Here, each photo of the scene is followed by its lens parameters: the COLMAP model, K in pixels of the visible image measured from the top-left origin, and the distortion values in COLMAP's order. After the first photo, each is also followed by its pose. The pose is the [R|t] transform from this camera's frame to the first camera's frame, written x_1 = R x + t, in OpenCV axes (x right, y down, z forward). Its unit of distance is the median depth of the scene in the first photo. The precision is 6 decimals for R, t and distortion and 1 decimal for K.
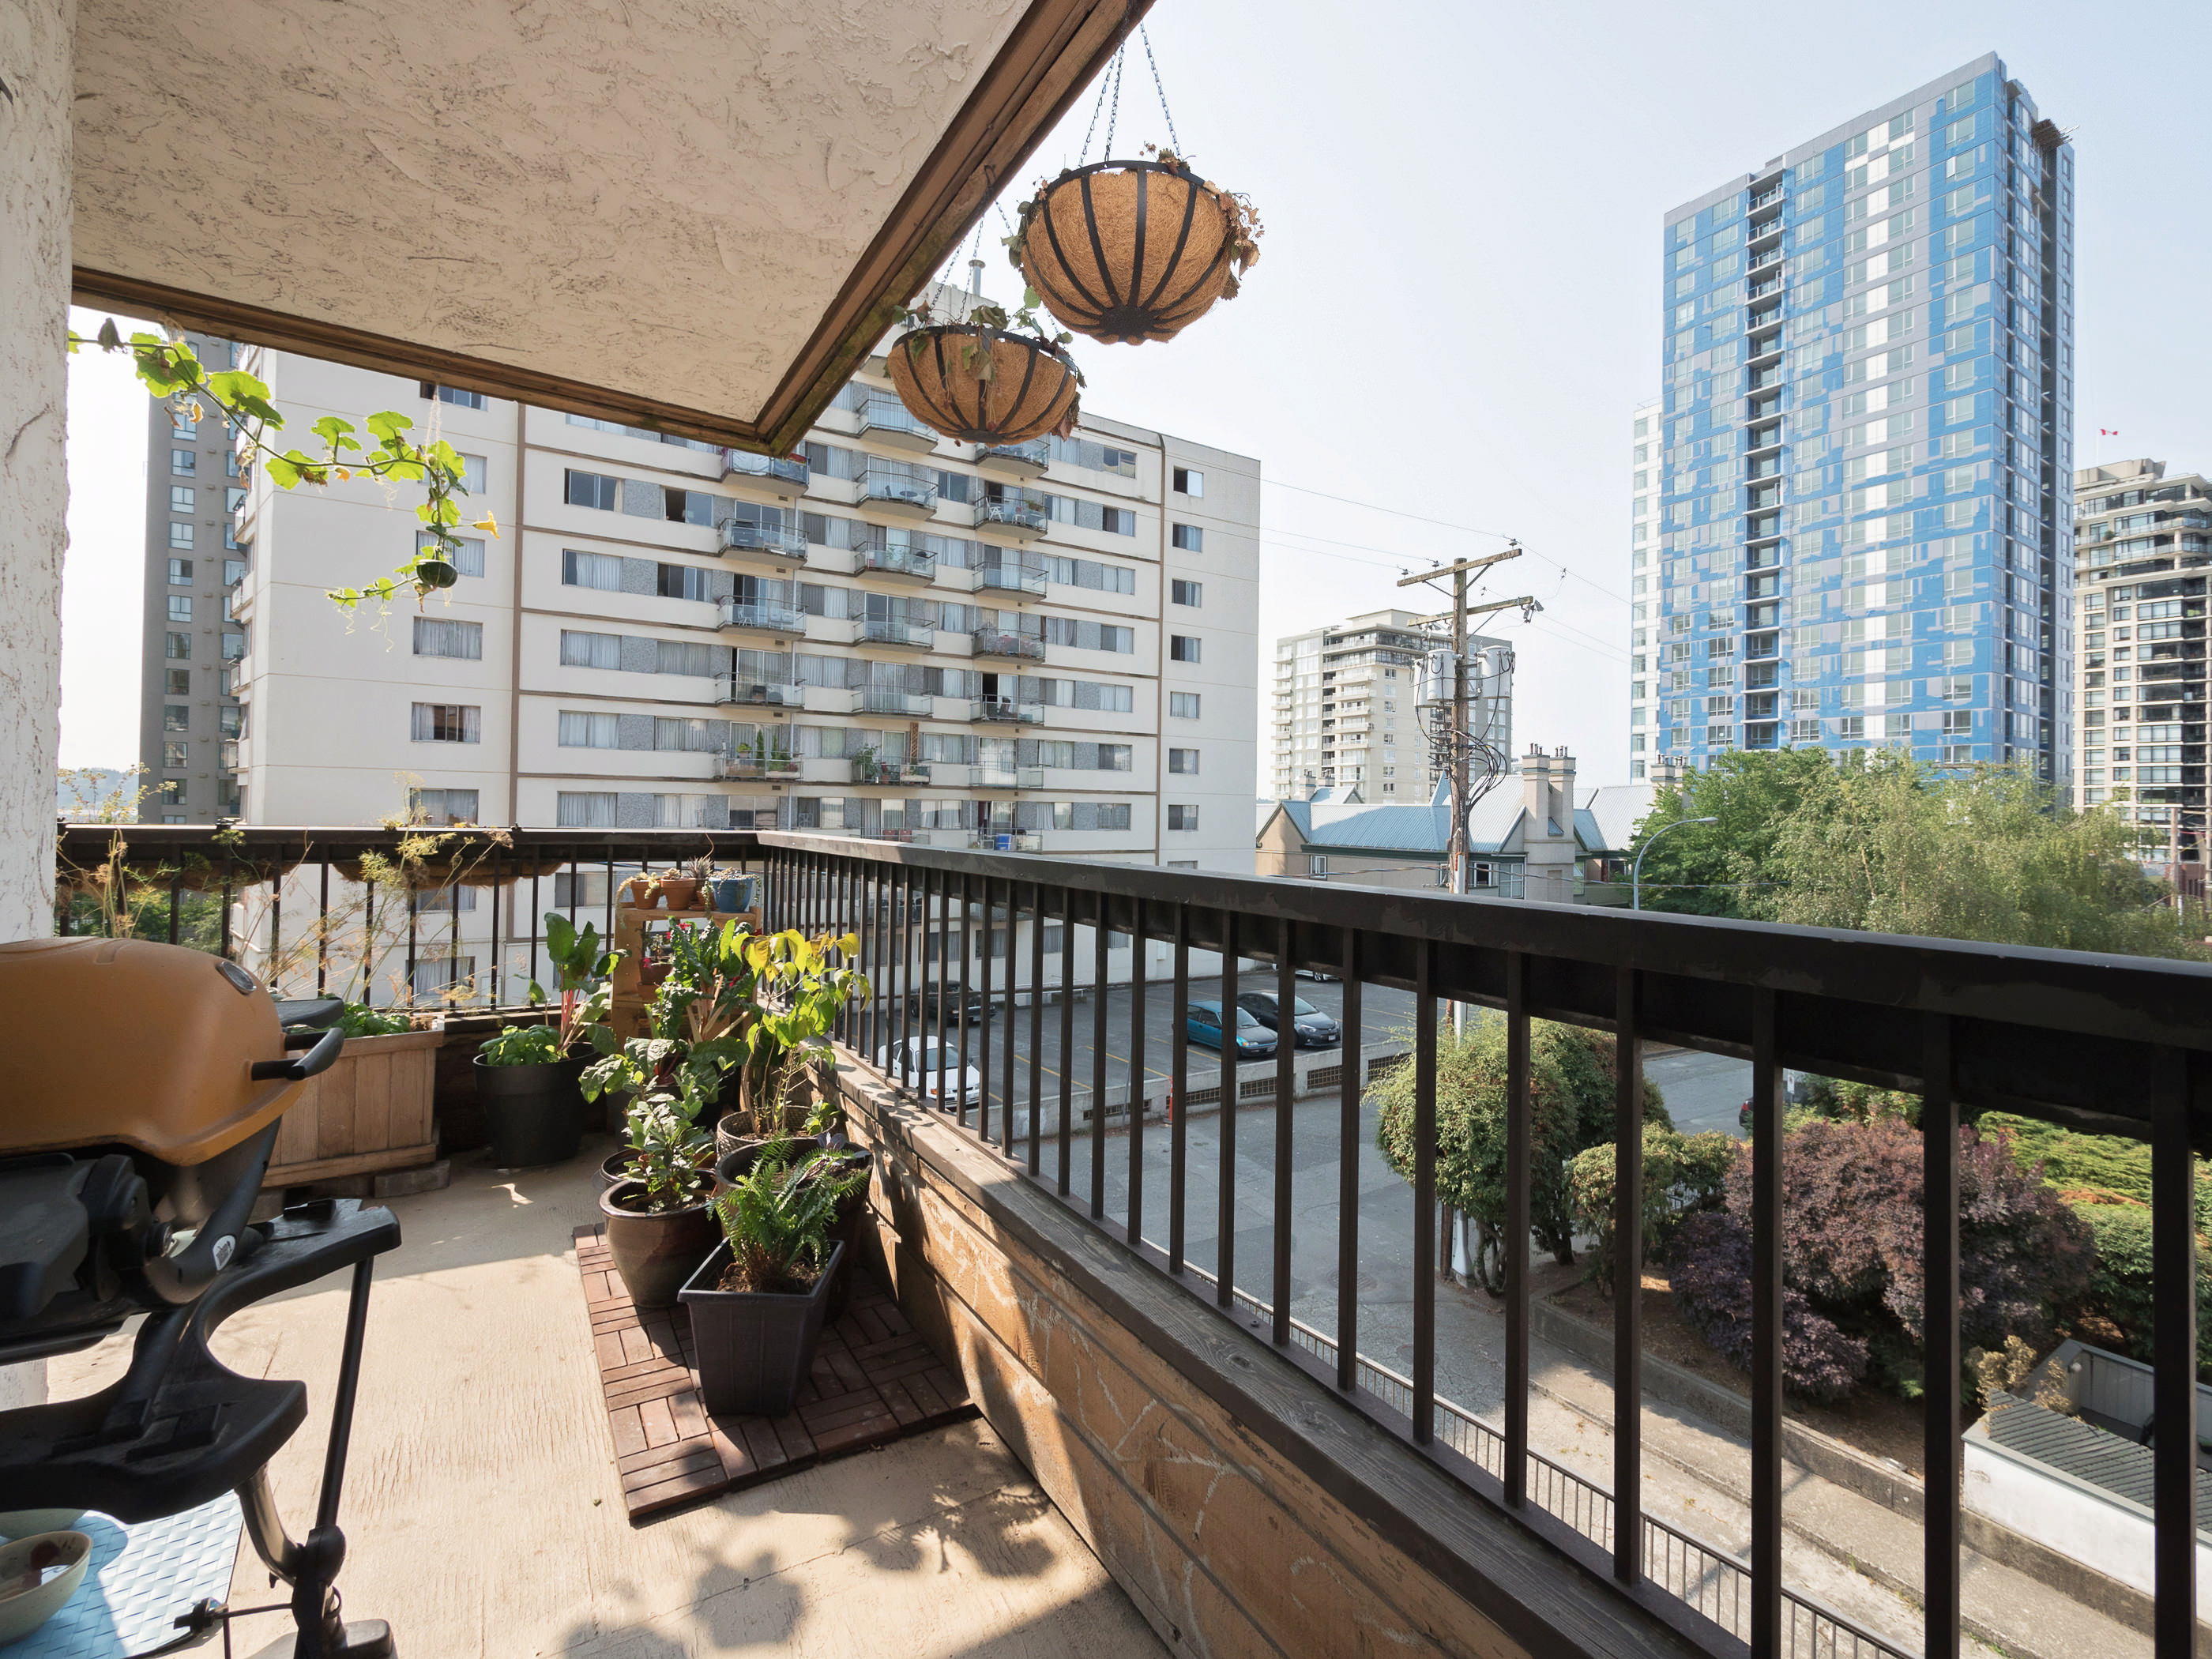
lens RADIAL K [[970.5, 0, 1107.5], [0, 970.5, 821.3], [0, 0, 1]] dist [-0.004852, 0.001460]
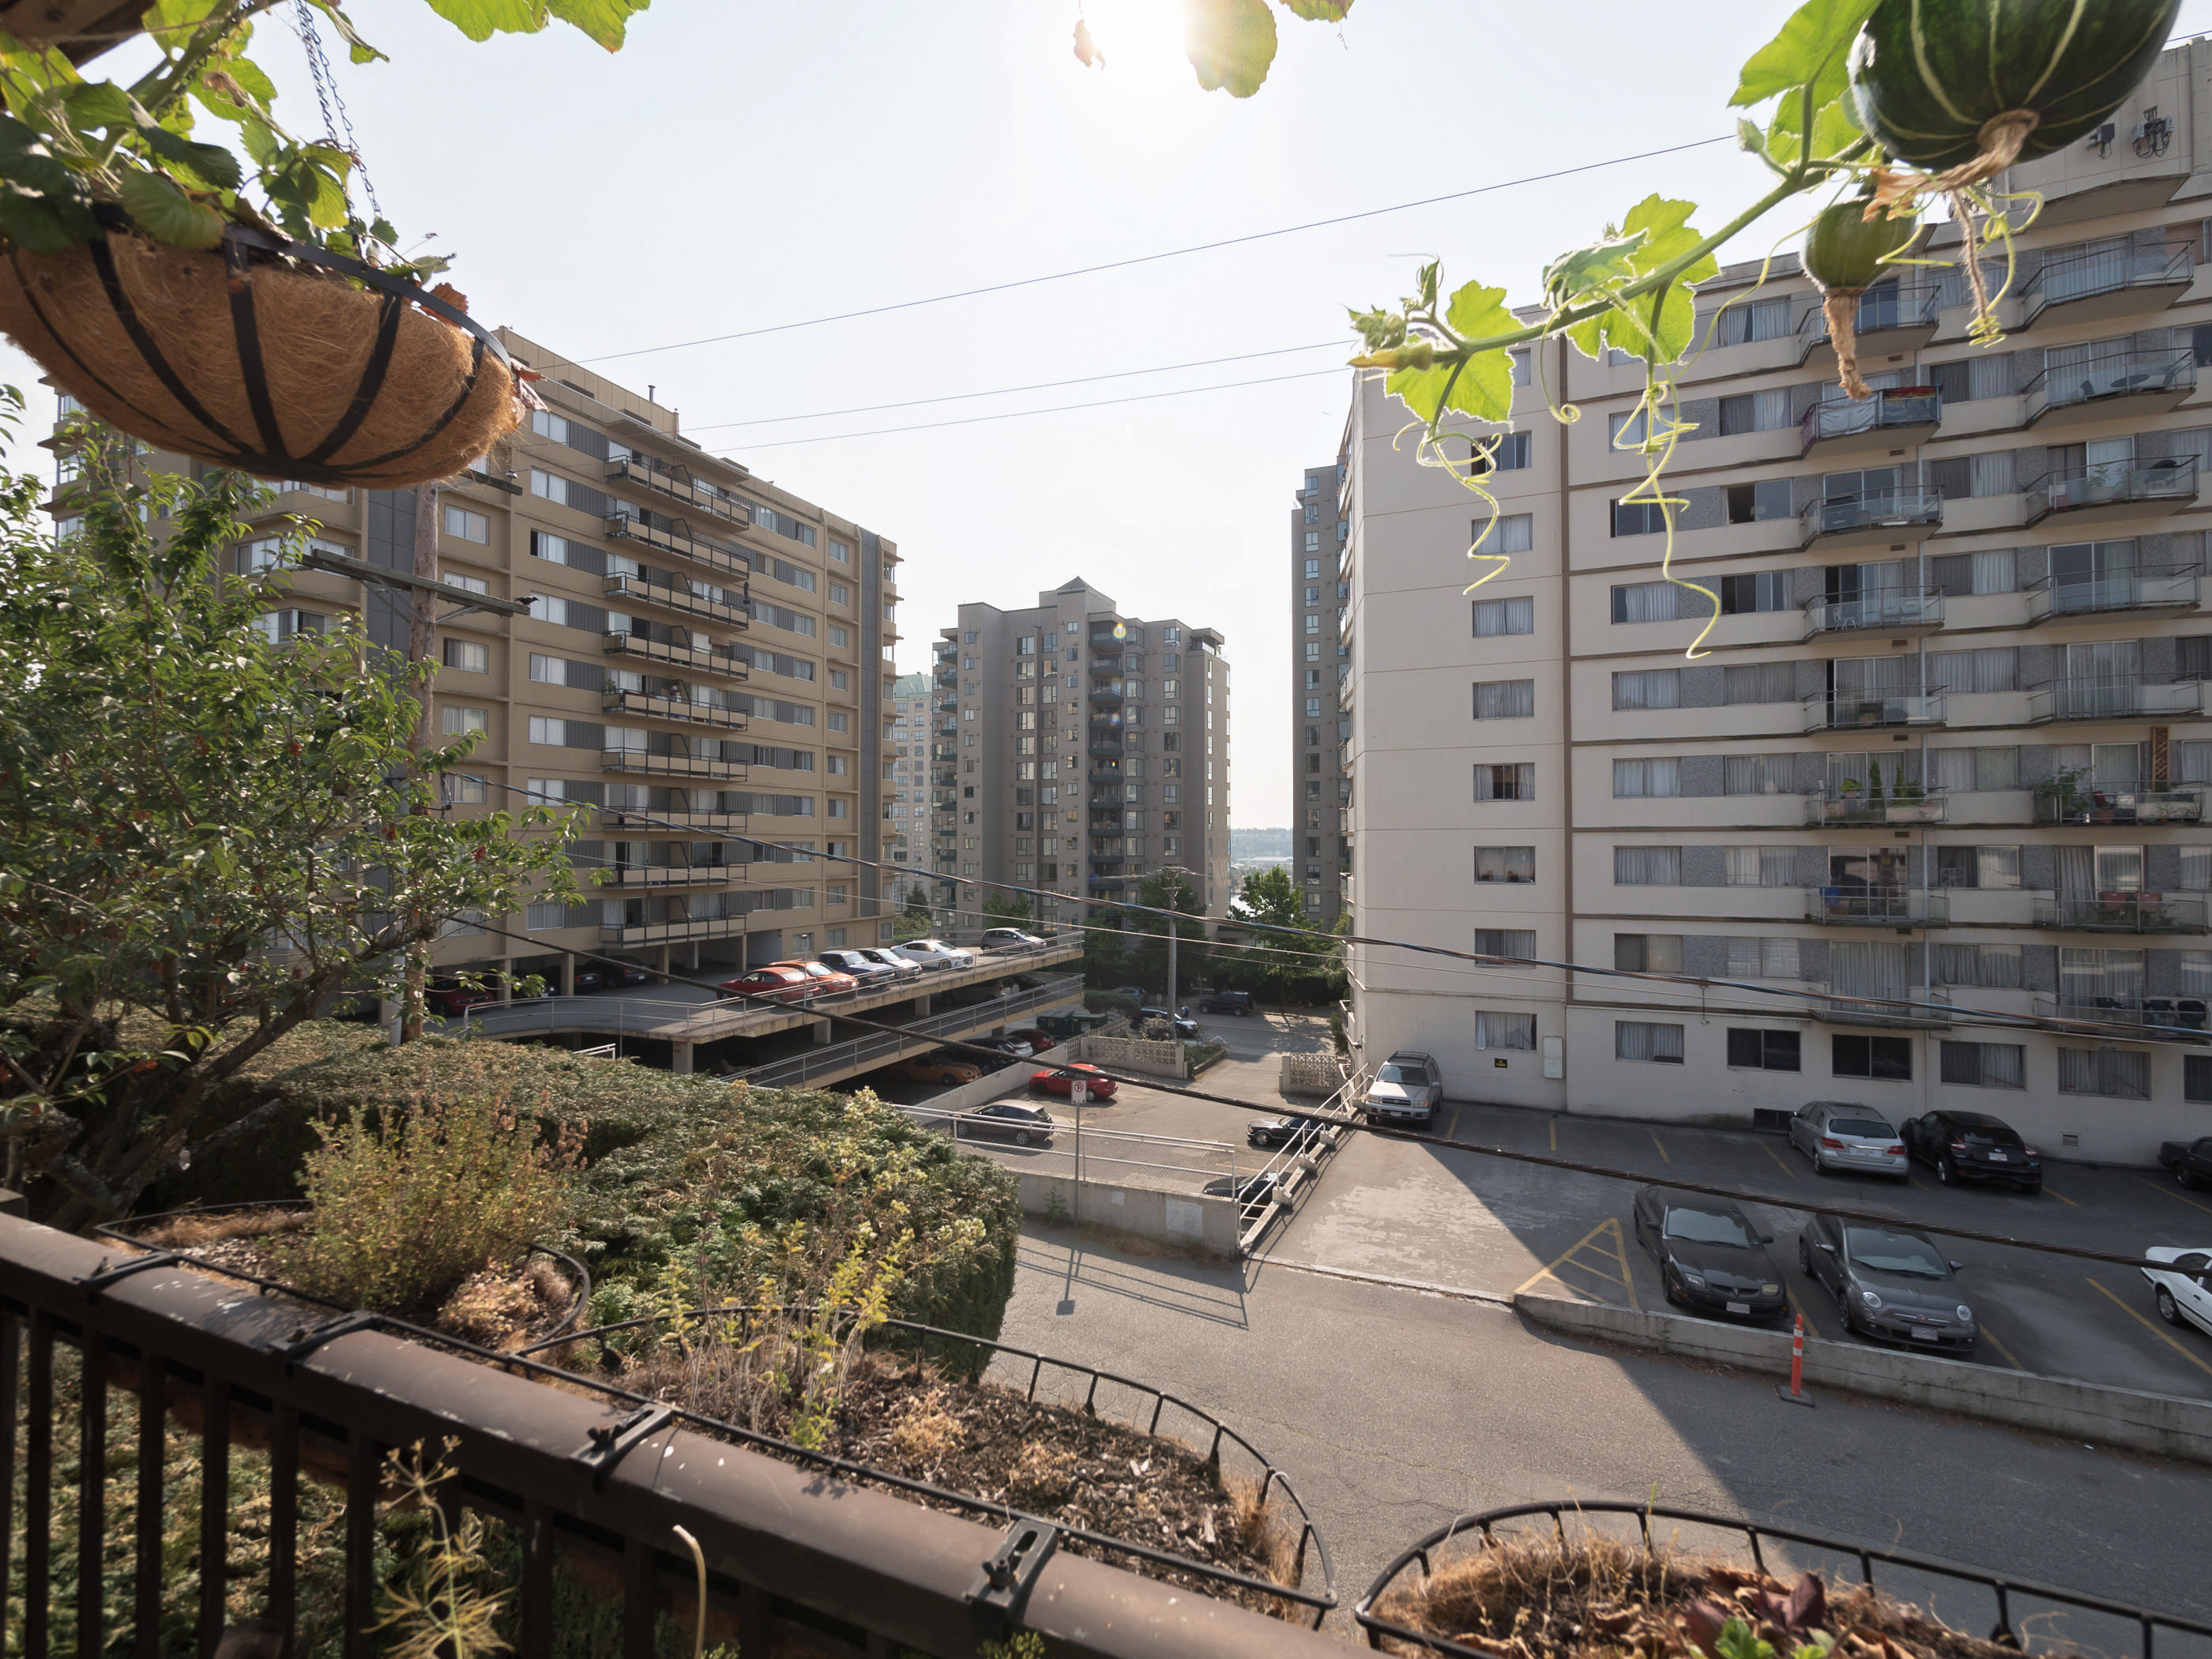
lens RADIAL K [[970.5, 0, 1102.6], [0, 970.5, 829.8], [0, 0, 1]] dist [-0.004852, 0.001460]
pose [[0.557788, -0.032451, -0.829349, -0.056332], [0.004190, 0.999333, -0.036284, -0.012130], [0.829973, 0.016764, 0.557551, 0.060072]]
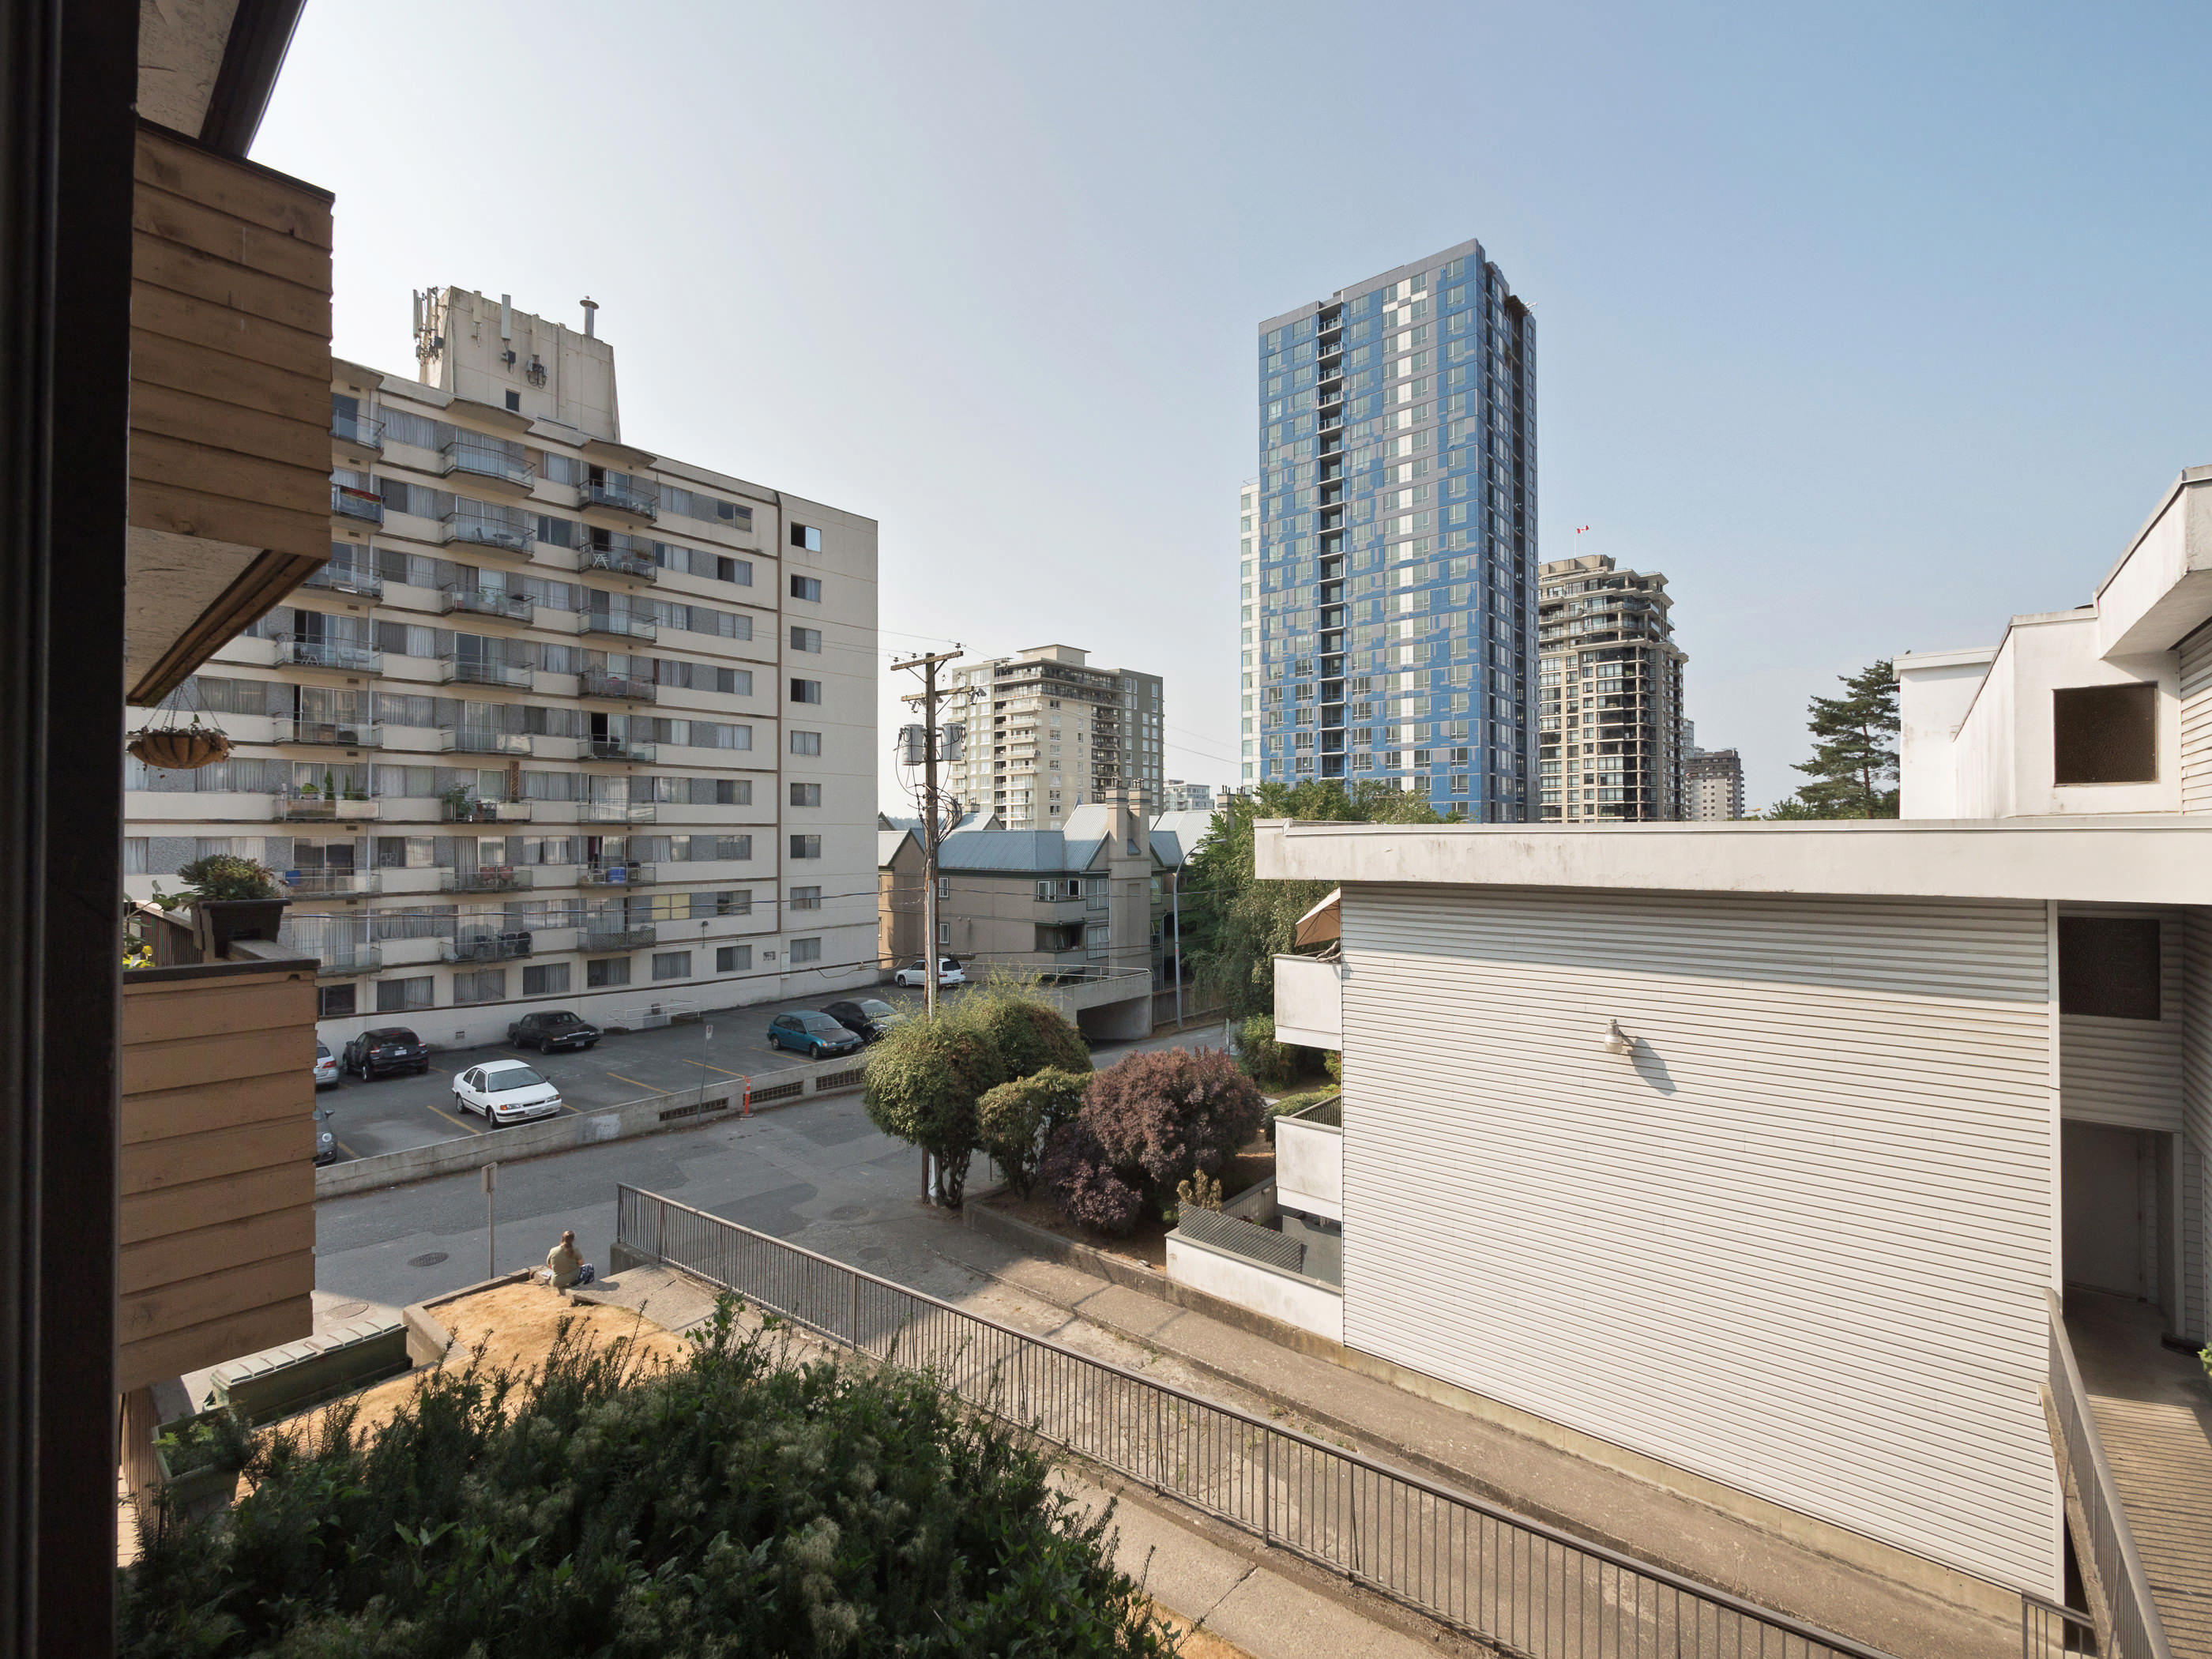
lens RADIAL K [[970.5, 0, 1114.1], [0, 970.5, 831.1], [0, 0, 1]] dist [-0.004852, 0.001460]
pose [[0.954881, -0.018831, 0.296390, 0.092685], [0.021975, 0.999732, -0.007280, -0.006814], [-0.296173, 0.013465, 0.955039, -0.144237]]
